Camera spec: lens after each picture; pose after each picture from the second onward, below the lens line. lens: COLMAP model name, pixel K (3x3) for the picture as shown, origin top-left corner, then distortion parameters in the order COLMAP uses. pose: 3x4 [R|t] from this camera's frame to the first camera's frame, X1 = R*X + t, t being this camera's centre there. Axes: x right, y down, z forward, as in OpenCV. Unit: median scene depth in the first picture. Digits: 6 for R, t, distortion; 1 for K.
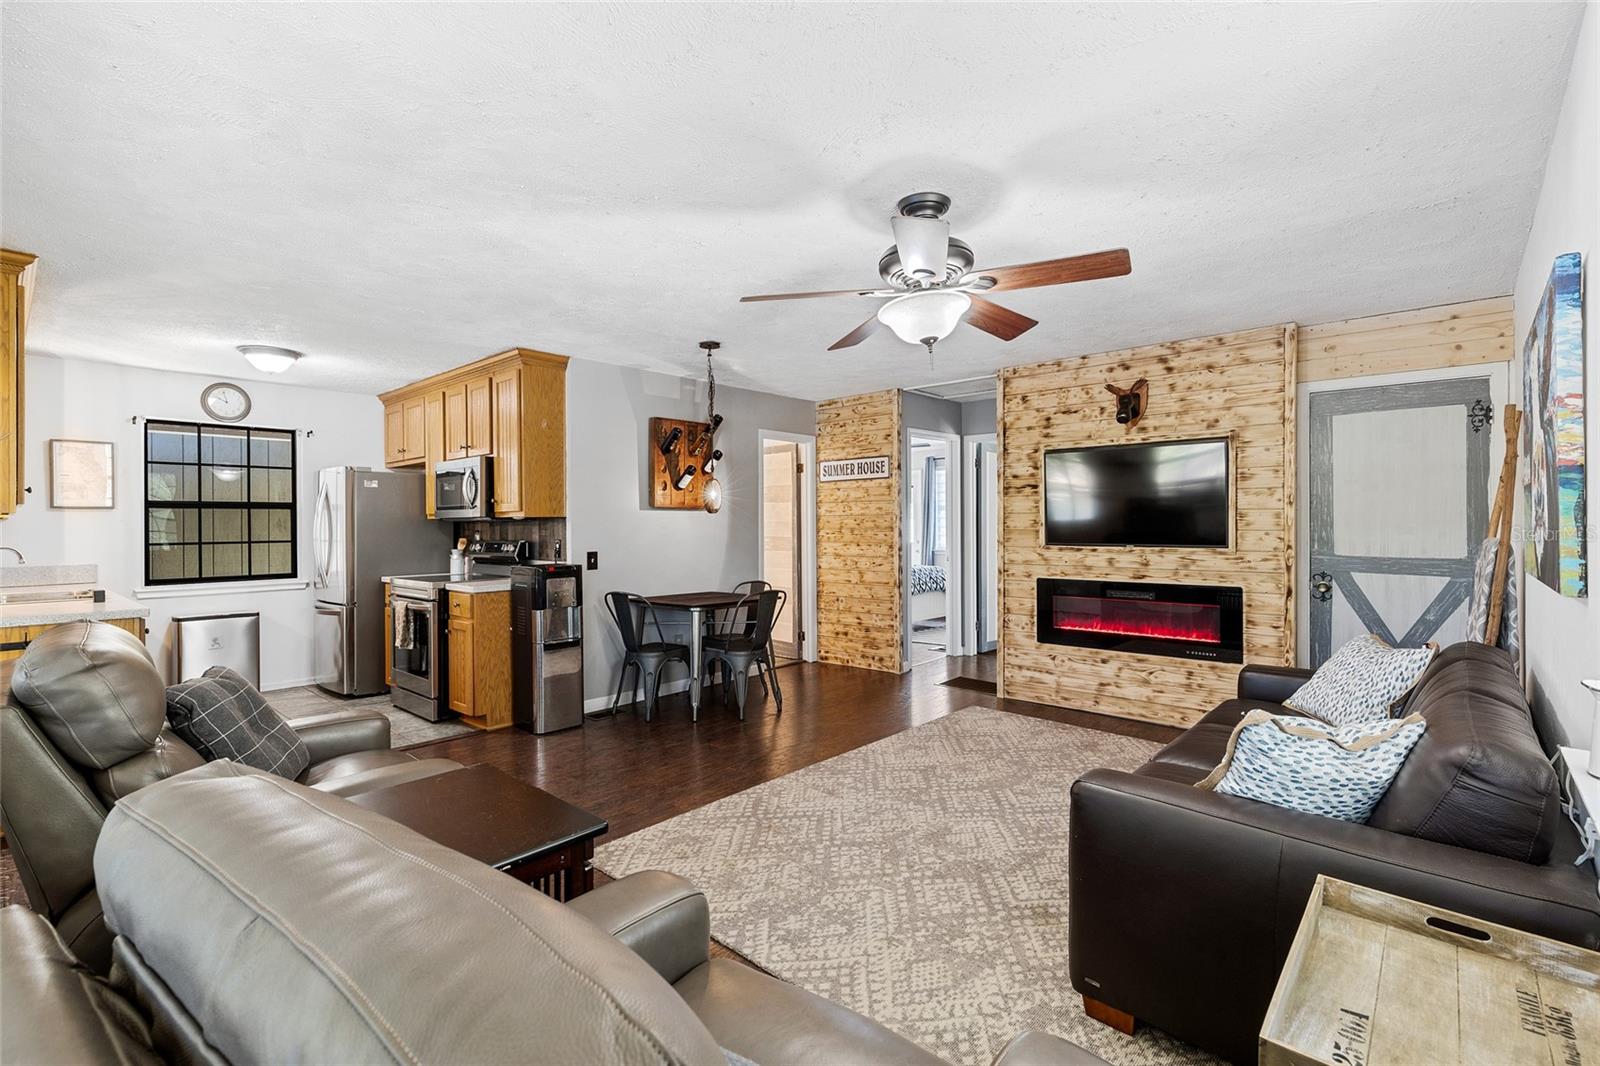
lens RADIAL K [[723.0, 0, 806.7], [0, 723.0, 530.9], [0, 0, 1]] dist [0.012049, -0.000234]
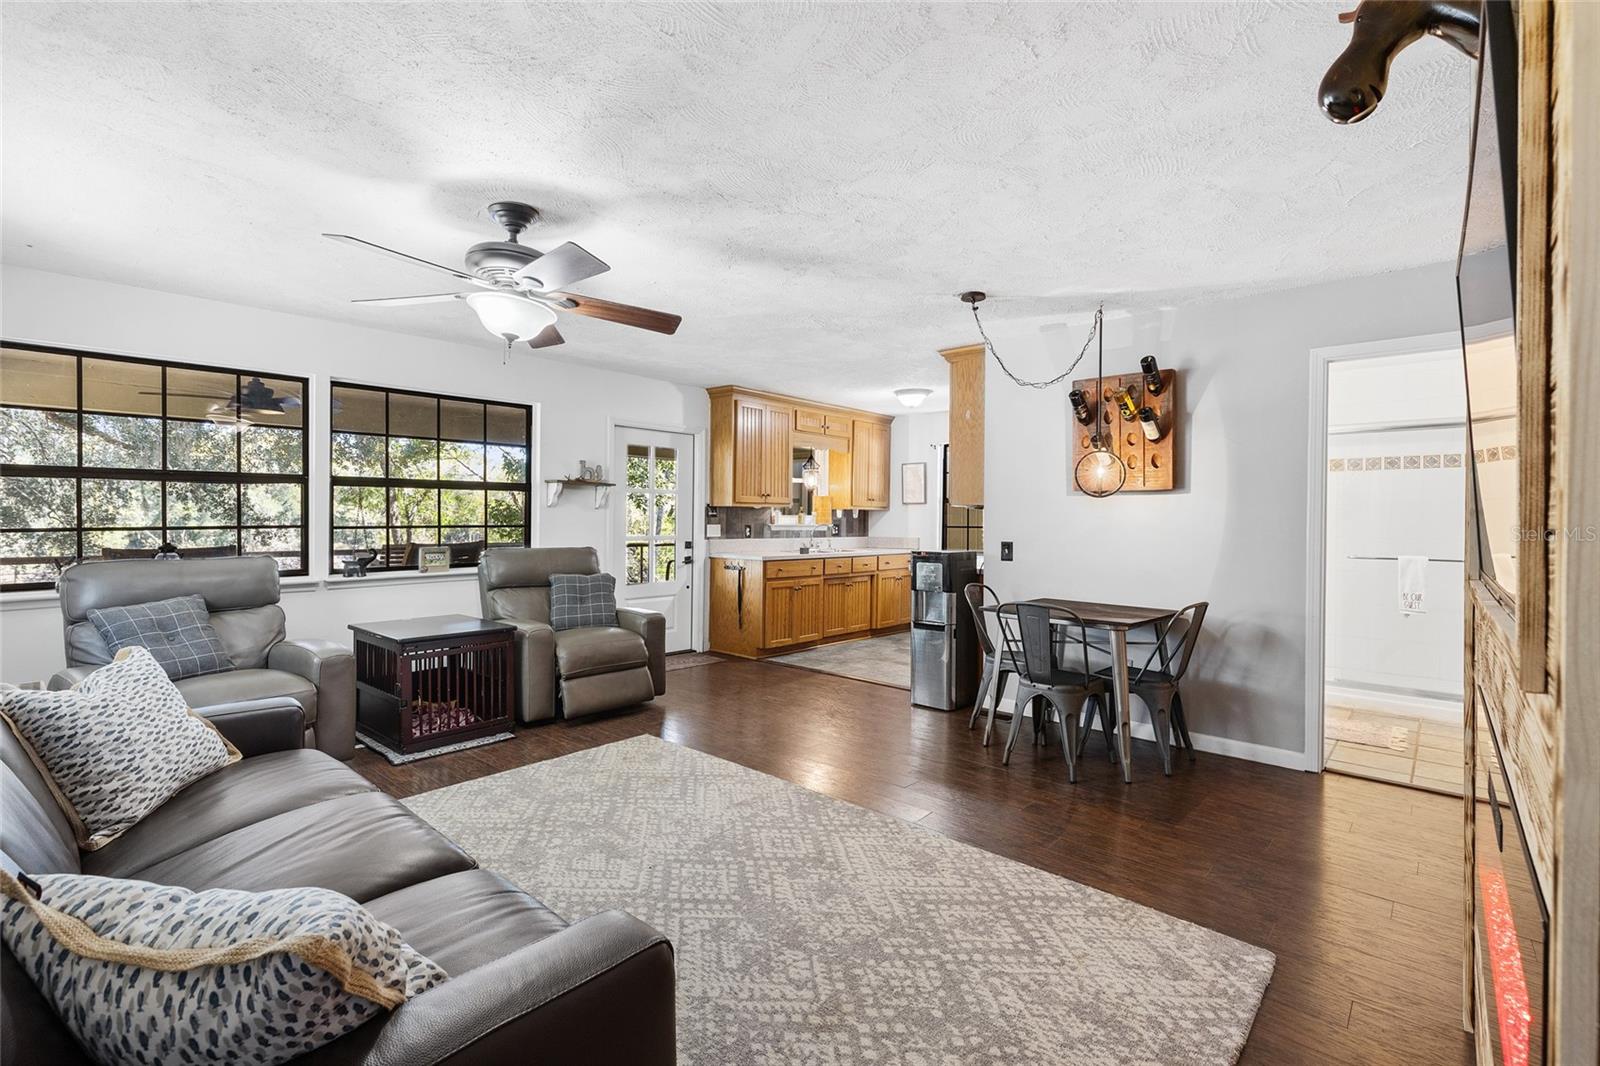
lens RADIAL K [[723.0, 0, 796.7], [0, 723.0, 519.5], [0, 0, 1]] dist [0.012049, -0.000234]
pose [[-0.004648, 0.006468, -0.999968, 0.715888], [-0.016857, 0.999836, 0.006545, -0.001830], [0.999847, 0.016887, -0.004538, 0.813924]]
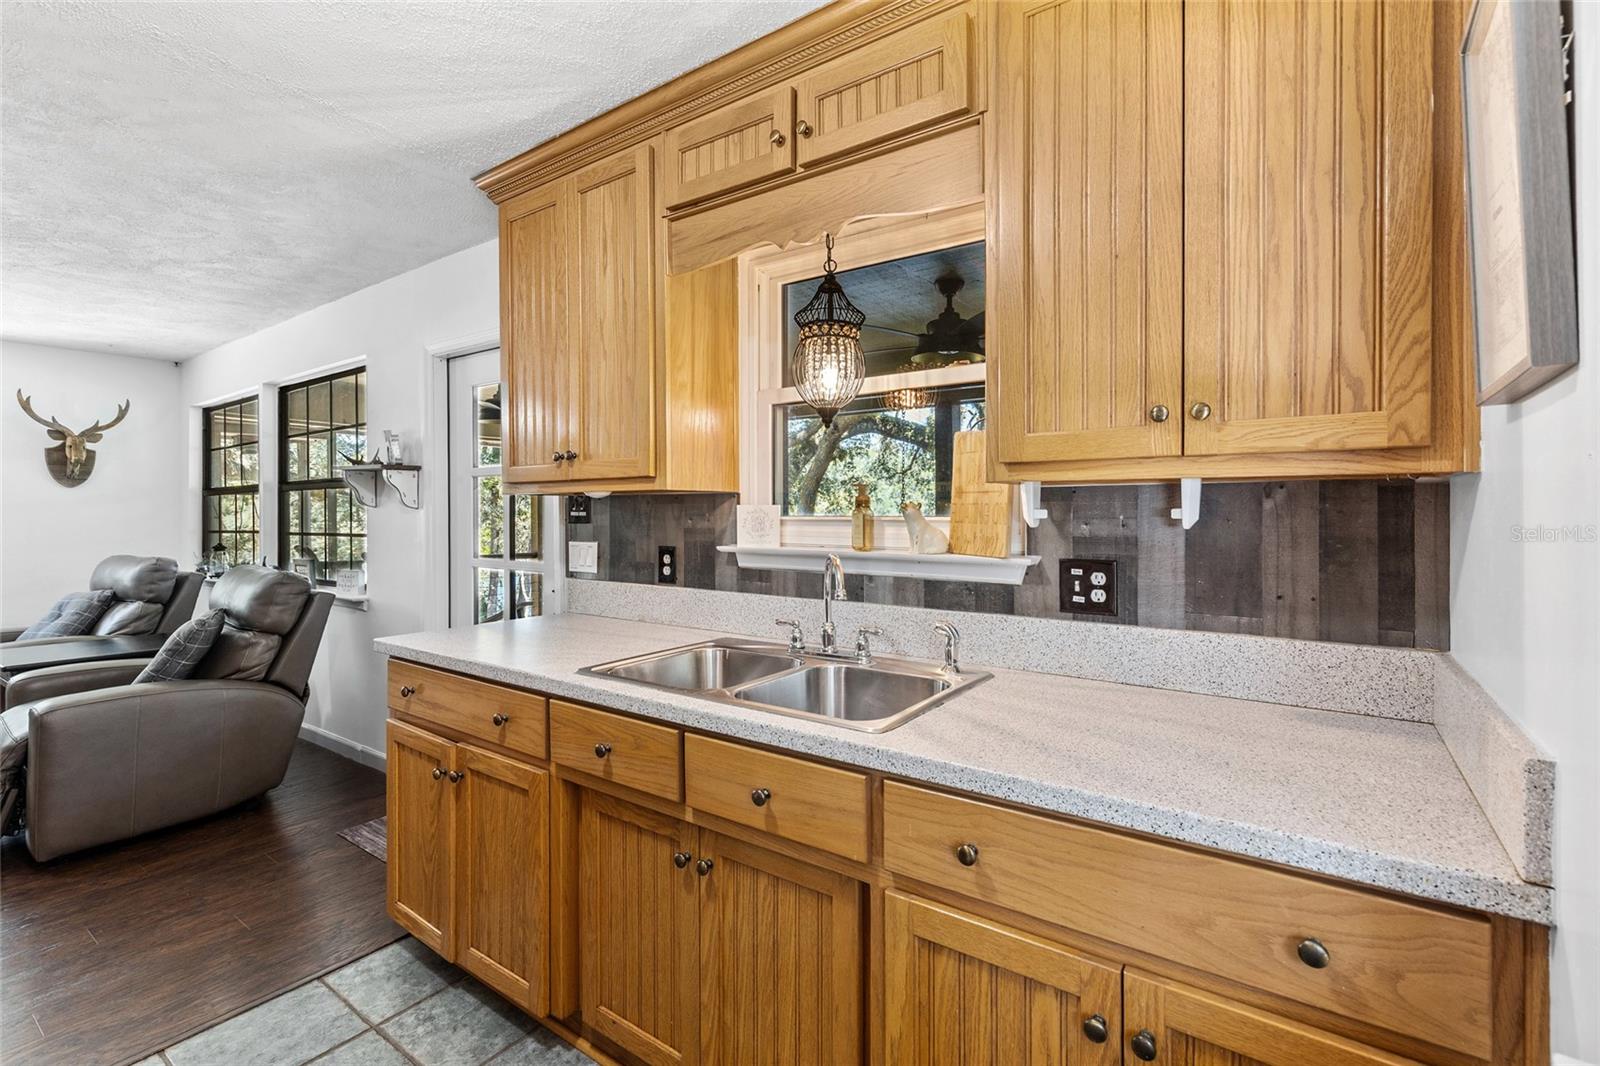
lens RADIAL K [[723.0, 0, 799.8], [0, 723.0, 521.0], [0, 0, 1]] dist [0.012049, -0.000234]
pose [[-0.994976, 0.004333, -0.100024, -0.916897], [0.002610, 0.999846, 0.017353, -0.007846], [0.100084, 0.017004, -0.994834, 1.275548]]
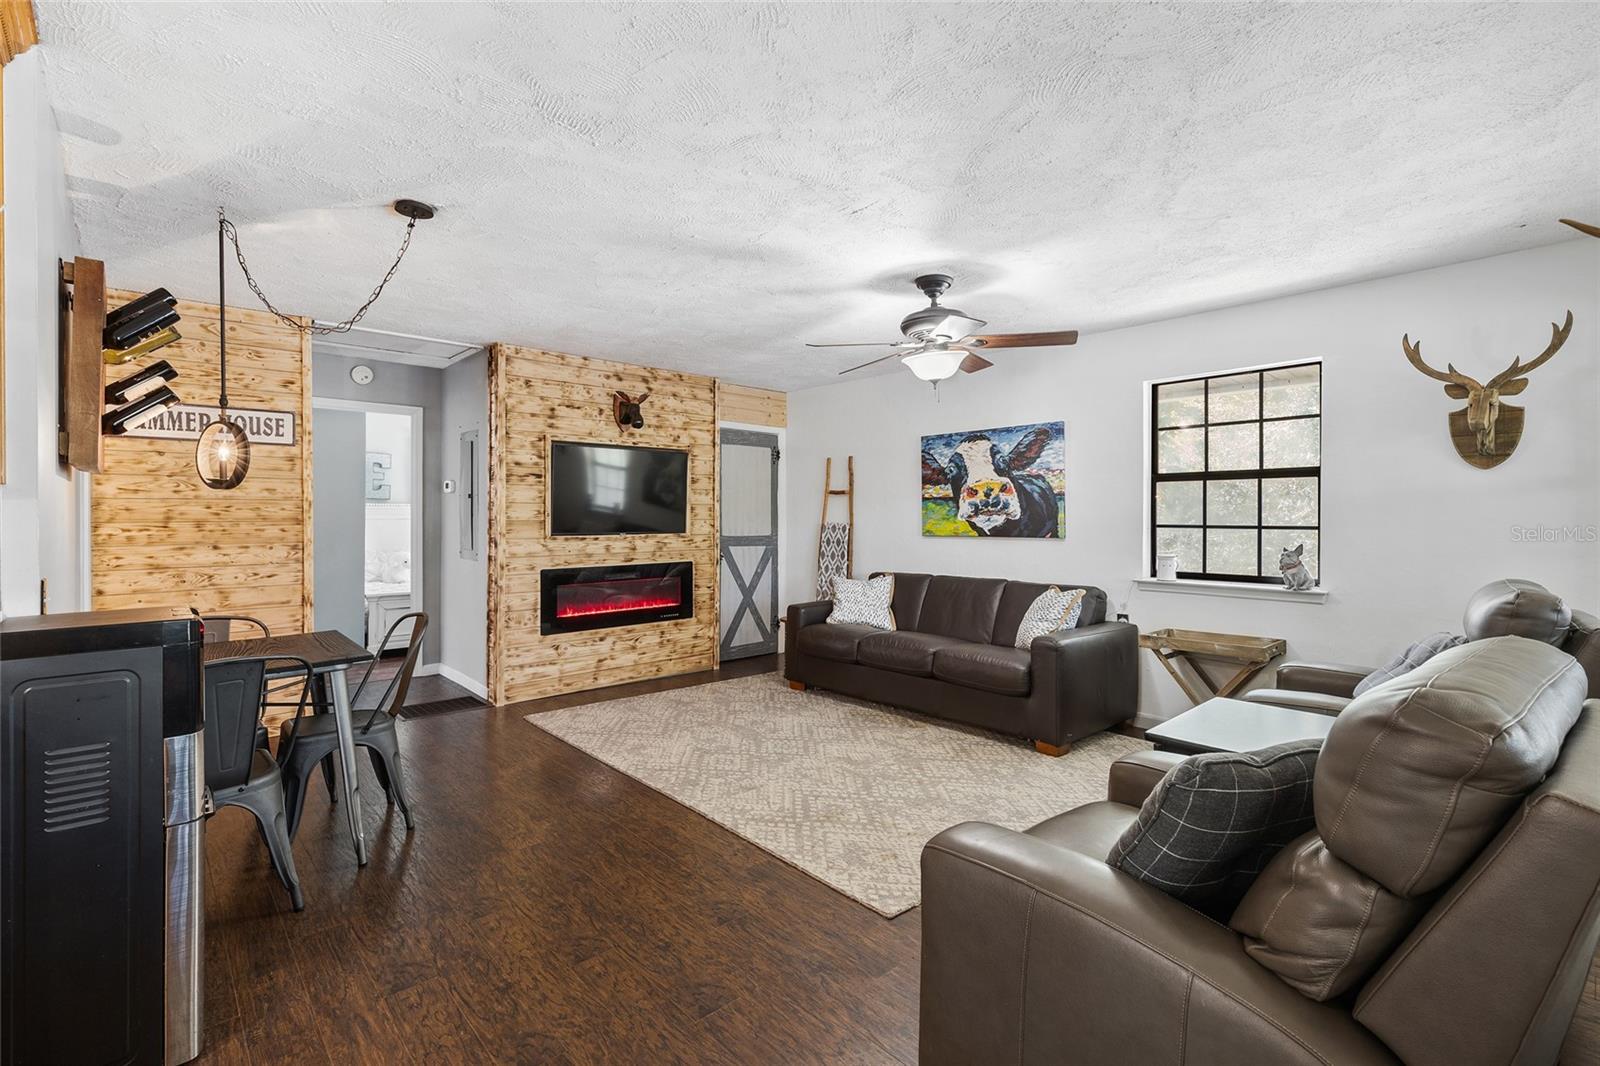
lens RADIAL K [[723.0, 0, 797.6], [0, 723.0, 521.3], [0, 0, 1]] dist [0.012049, -0.000234]
pose [[0.100364, -0.002875, 0.994947, -0.706235], [0.010510, 0.999943, 0.001829, 0.001735], [-0.994895, 0.010273, 0.100389, 0.635976]]
